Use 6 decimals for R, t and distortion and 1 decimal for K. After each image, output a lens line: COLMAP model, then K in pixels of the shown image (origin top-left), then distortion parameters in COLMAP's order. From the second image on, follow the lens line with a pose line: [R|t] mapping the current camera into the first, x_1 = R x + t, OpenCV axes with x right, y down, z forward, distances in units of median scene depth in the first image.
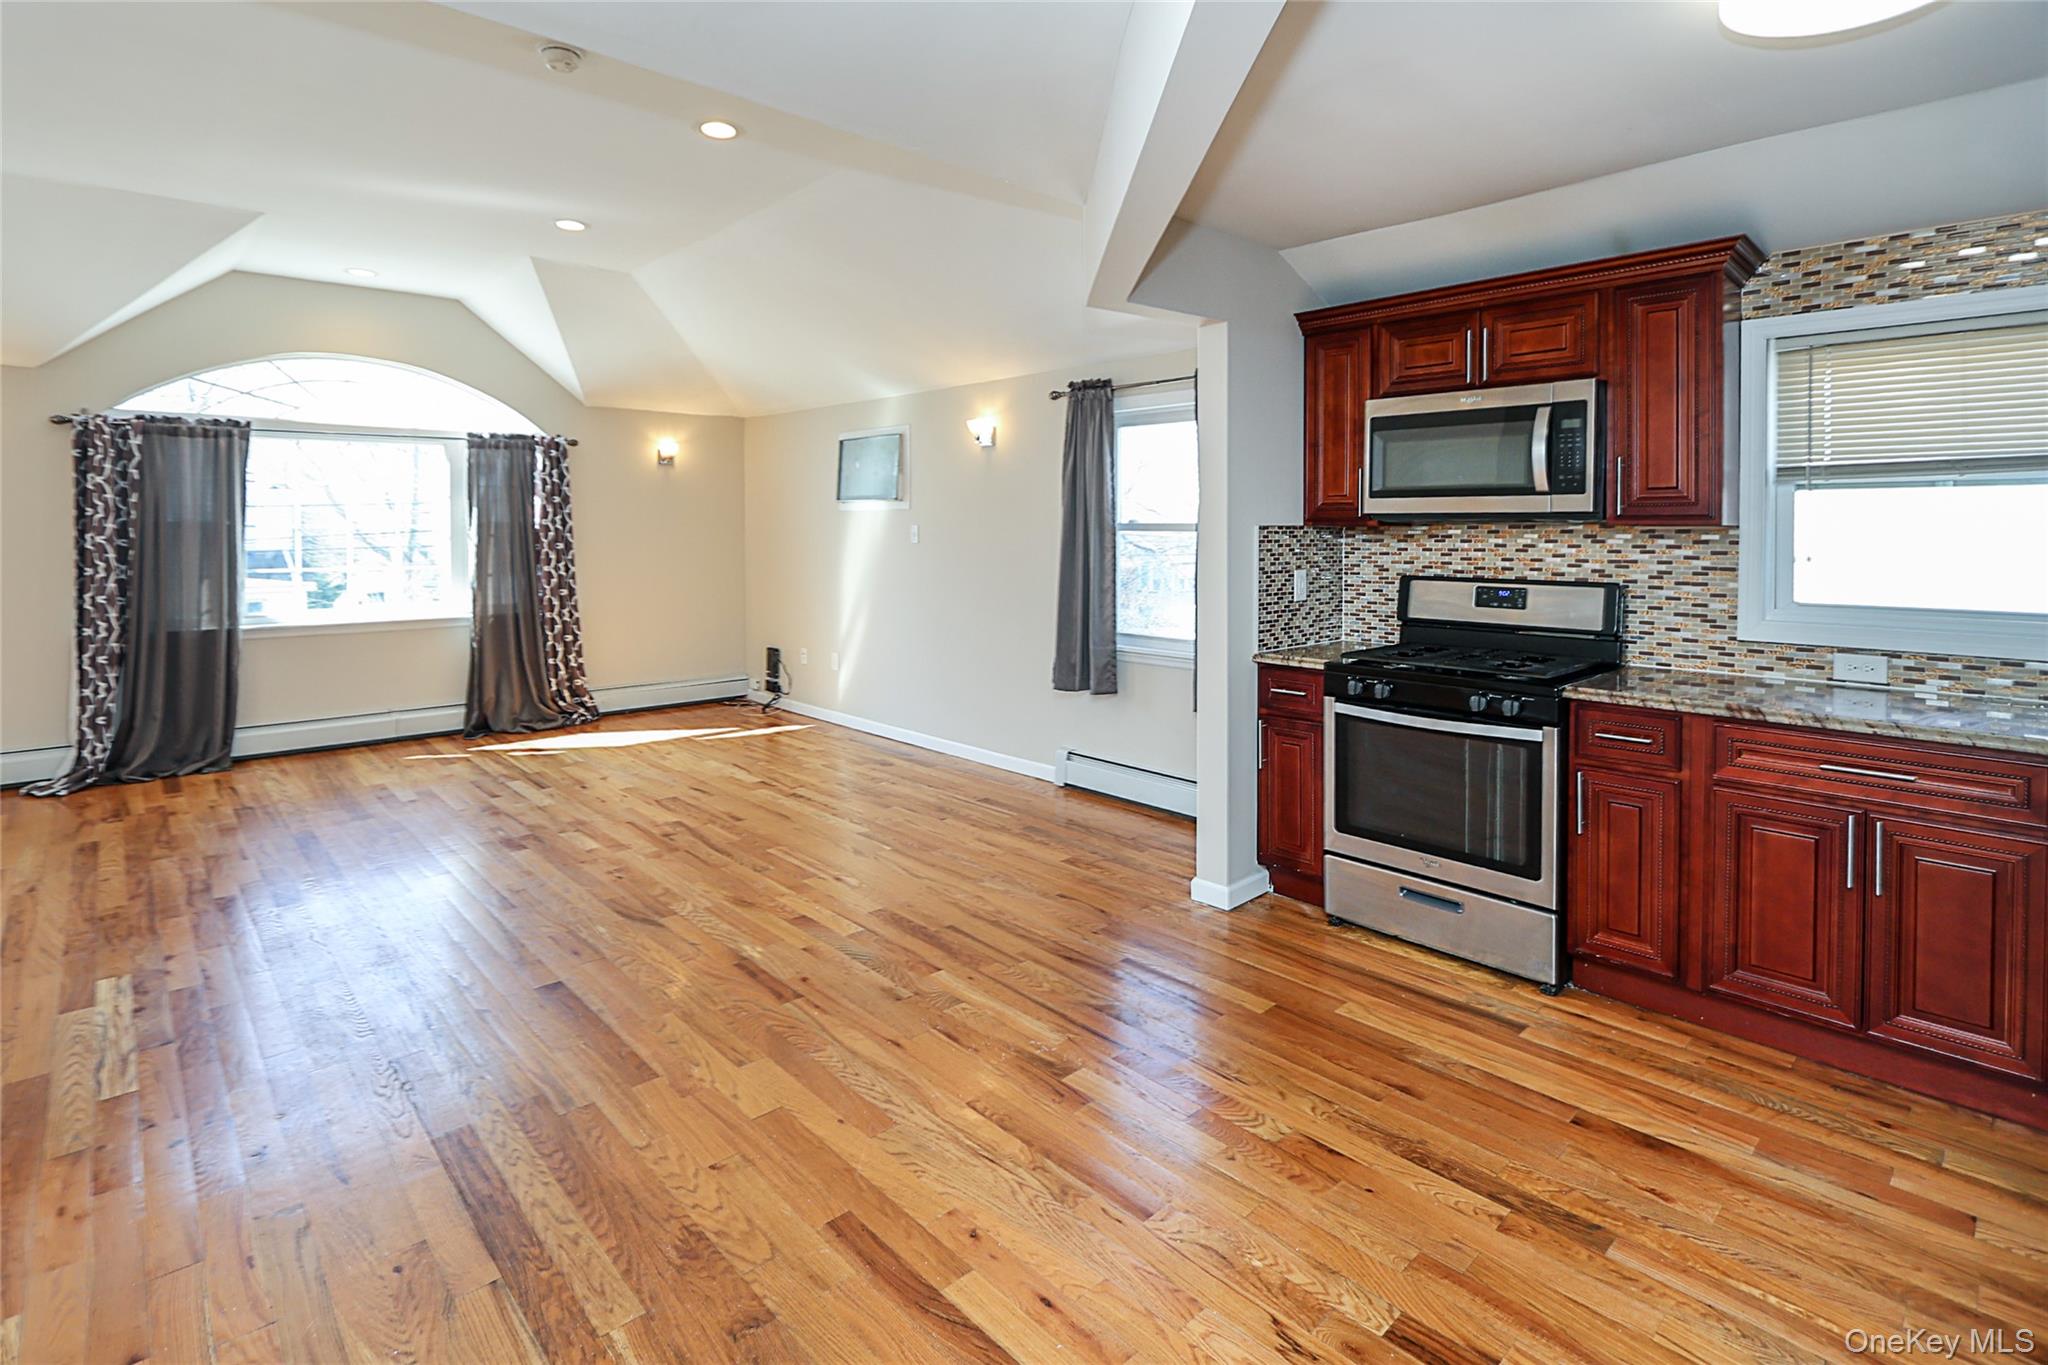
lens RADIAL K [[1029.4, 0, 996.6], [0, 1029.4, 538.6], [0, 0, 1]] dist [-0.002344, -0.000575]
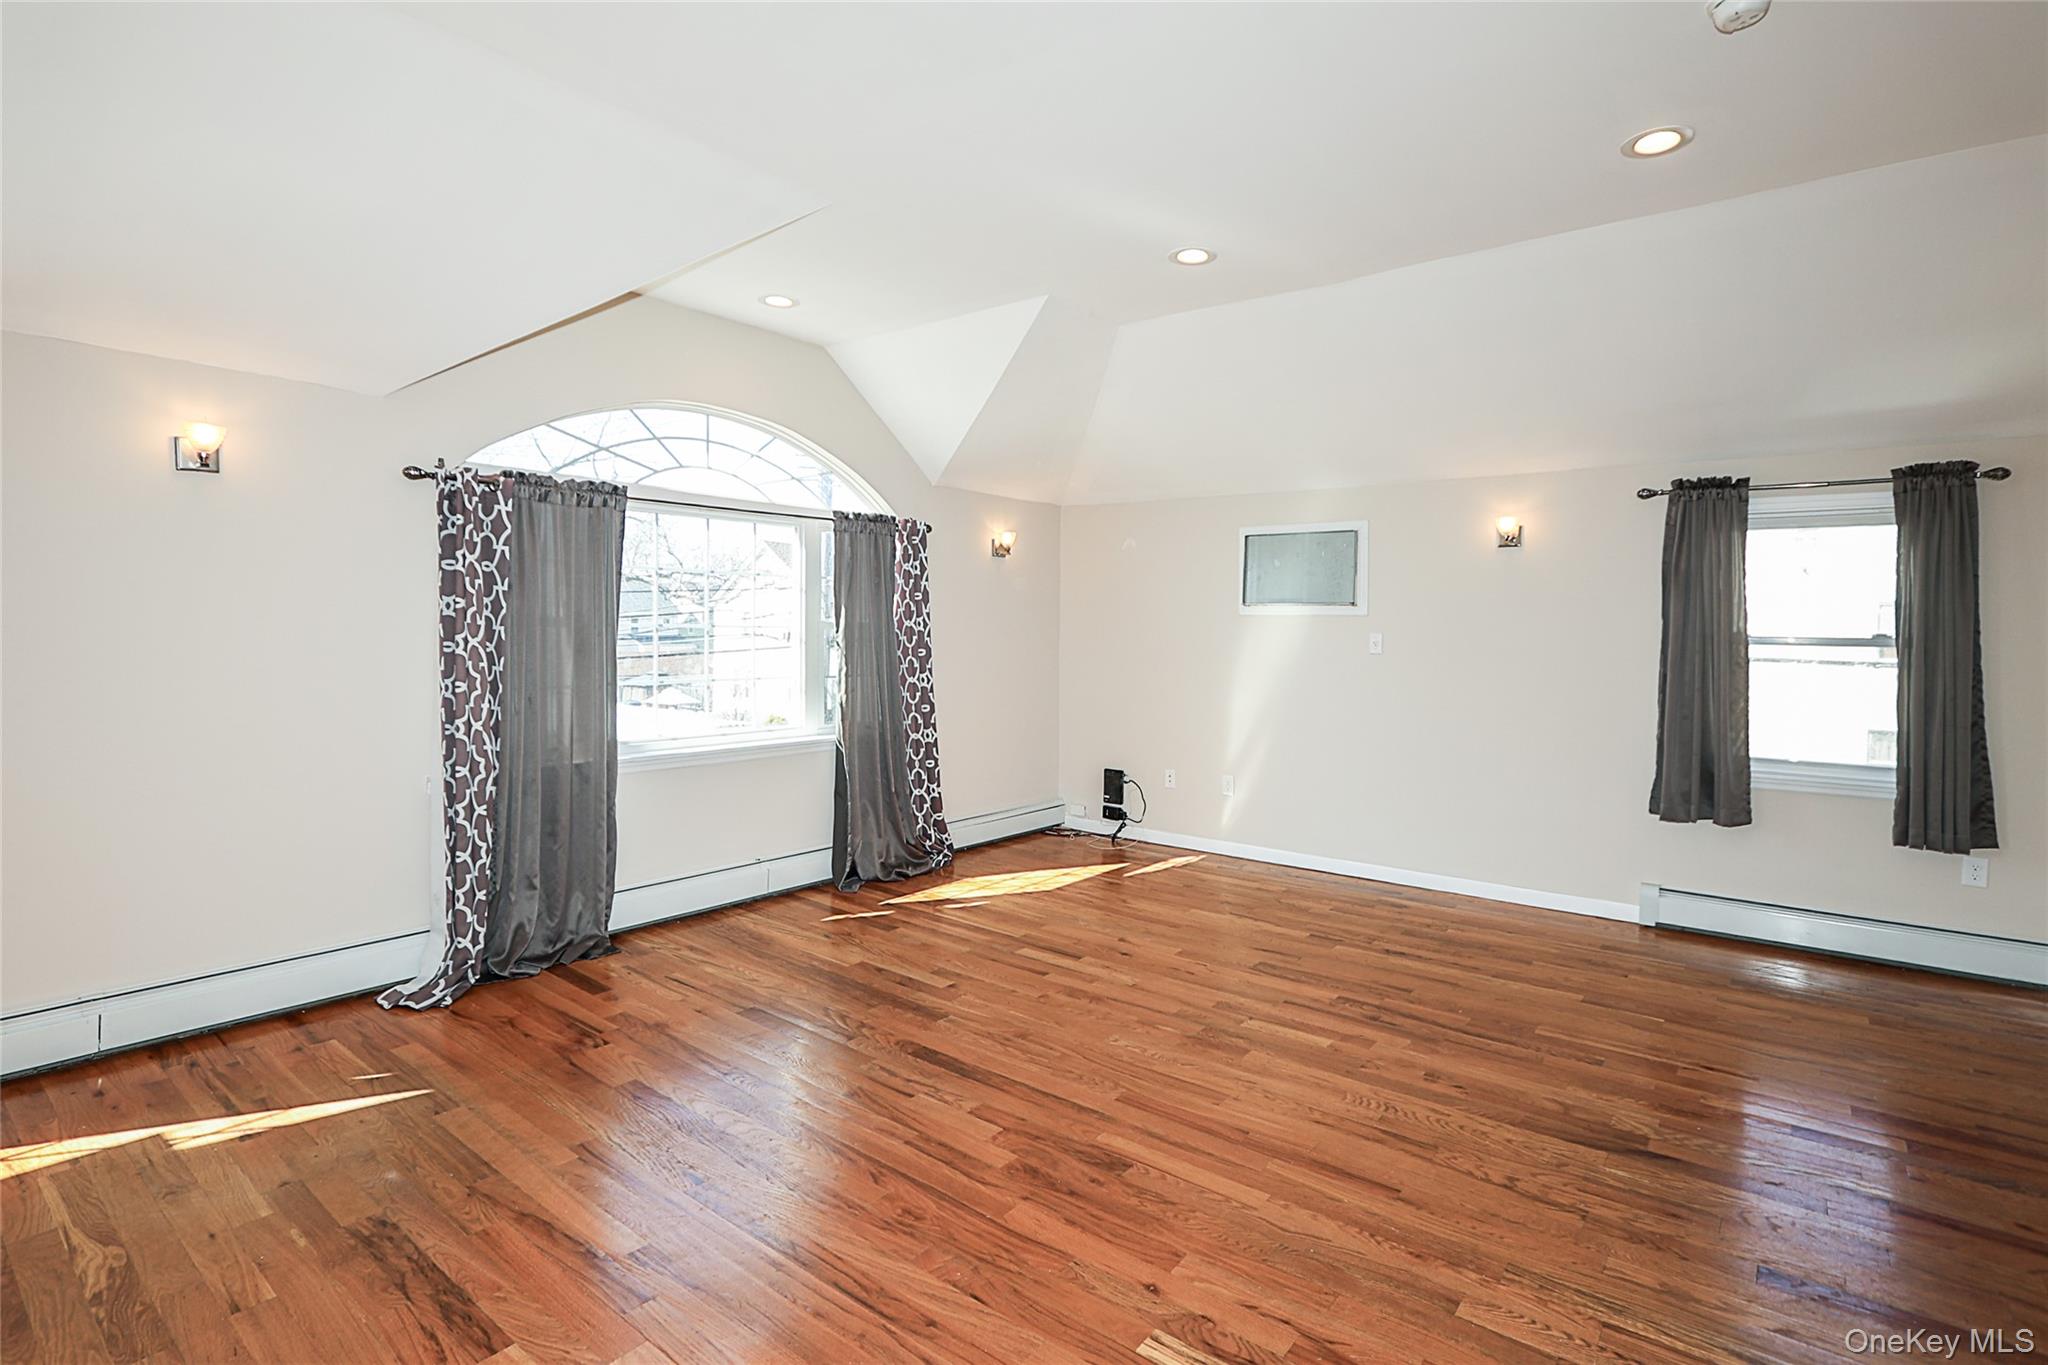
lens RADIAL K [[1002.4, 0, 1034.5], [0, 1002.4, 638.2], [0, 0, 1]] dist [-0.013653, 0.000235]
pose [[0.981137, 0.009966, 0.193056, -0.582244], [-0.009761, 0.999950, -0.002012, -0.003976], [-0.193066, 0.000090, 0.981186, 0.225510]]
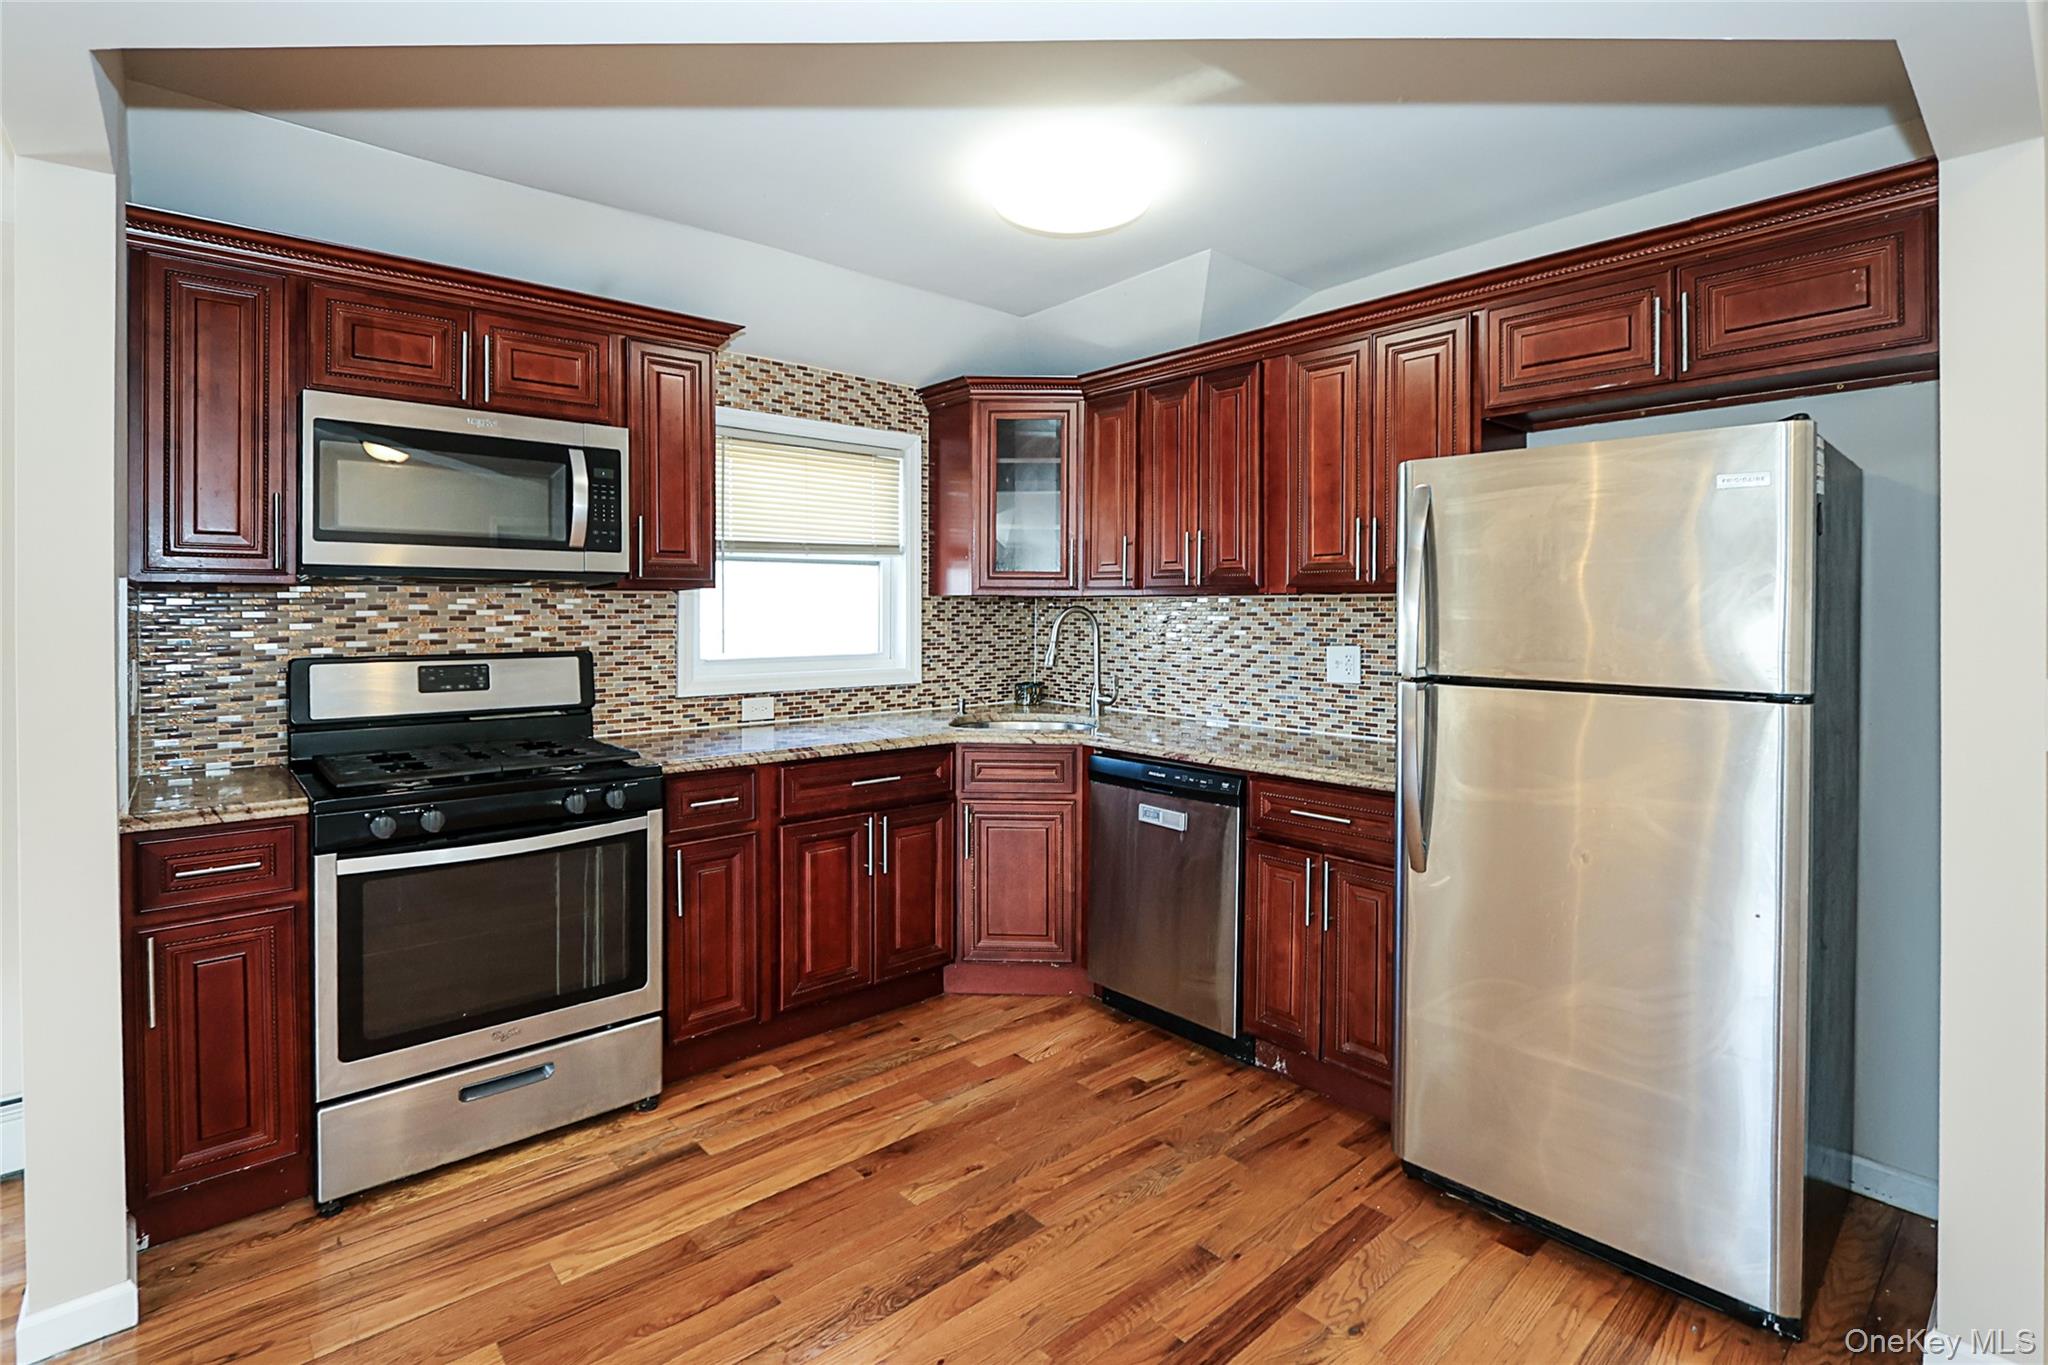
lens RADIAL K [[983.6, 0, 1034.2], [0, 983.6, 613.5], [0, 0, 1]] dist [-0.002475, -0.000075]
pose [[-0.007570, -0.003404, 0.999966, -0.166889], [0.011309, 0.999930, 0.003490, 0.006339], [-0.999907, 0.011335, -0.007531, 0.347051]]
